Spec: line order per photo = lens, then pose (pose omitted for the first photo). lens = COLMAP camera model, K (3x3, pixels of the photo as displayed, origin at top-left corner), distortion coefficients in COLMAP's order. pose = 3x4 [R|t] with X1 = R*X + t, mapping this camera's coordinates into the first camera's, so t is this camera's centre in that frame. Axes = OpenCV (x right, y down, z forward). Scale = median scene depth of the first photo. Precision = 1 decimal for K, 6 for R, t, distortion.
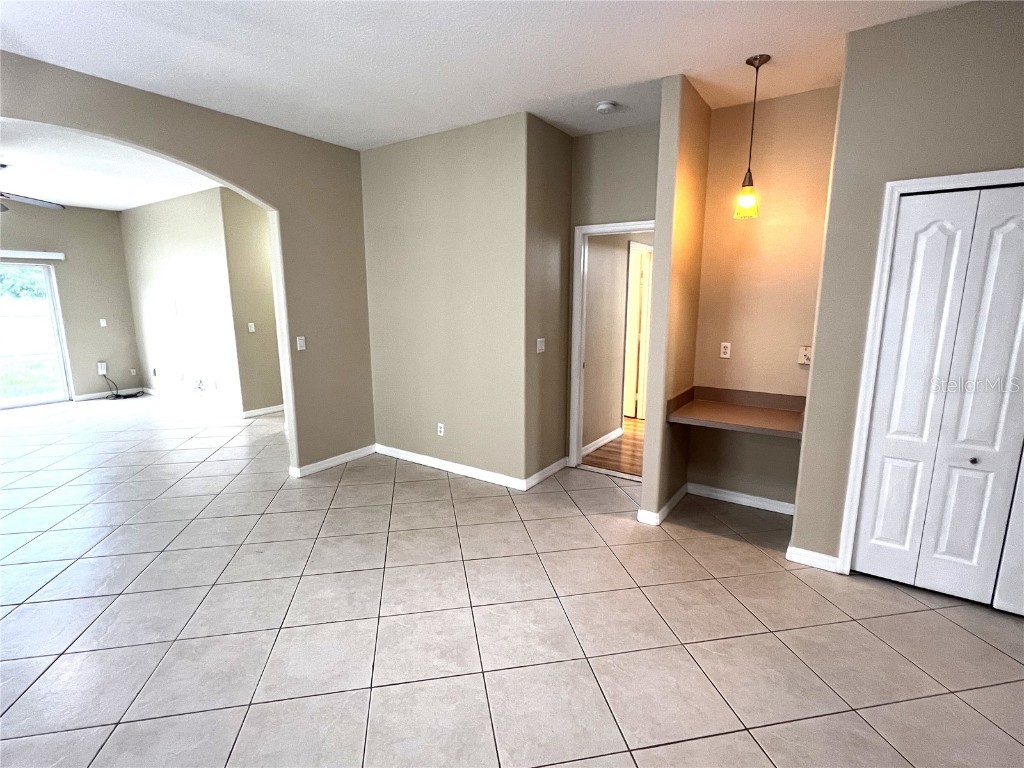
lens RADIAL K [[499.6, 0, 512.0], [0, 499.6, 384.0], [0, 0, 1]] dist [-0.000102, -0.000003]
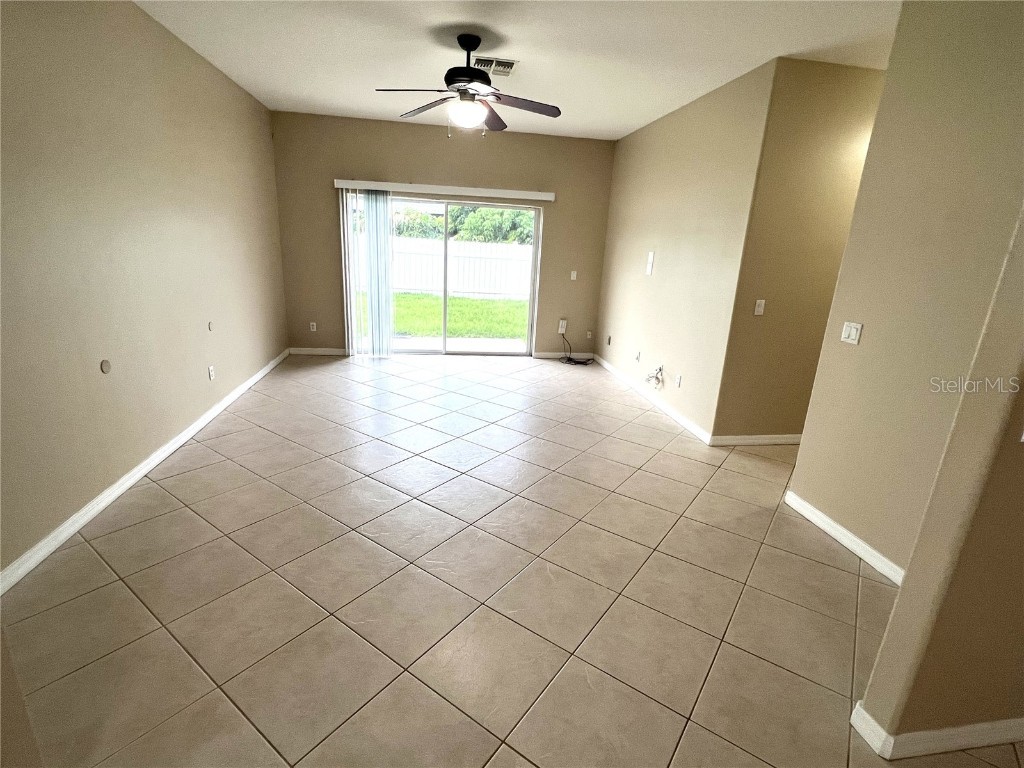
lens RADIAL K [[499.6, 0, 512.0], [0, 499.6, 384.0], [0, 0, 1]] dist [-0.000102, -0.000003]
pose [[0.685233, 0.236820, -0.688747, -0.242651], [-0.183663, 0.971284, 0.151243, -0.049949], [0.704787, 0.022860, 0.709051, 0.305508]]
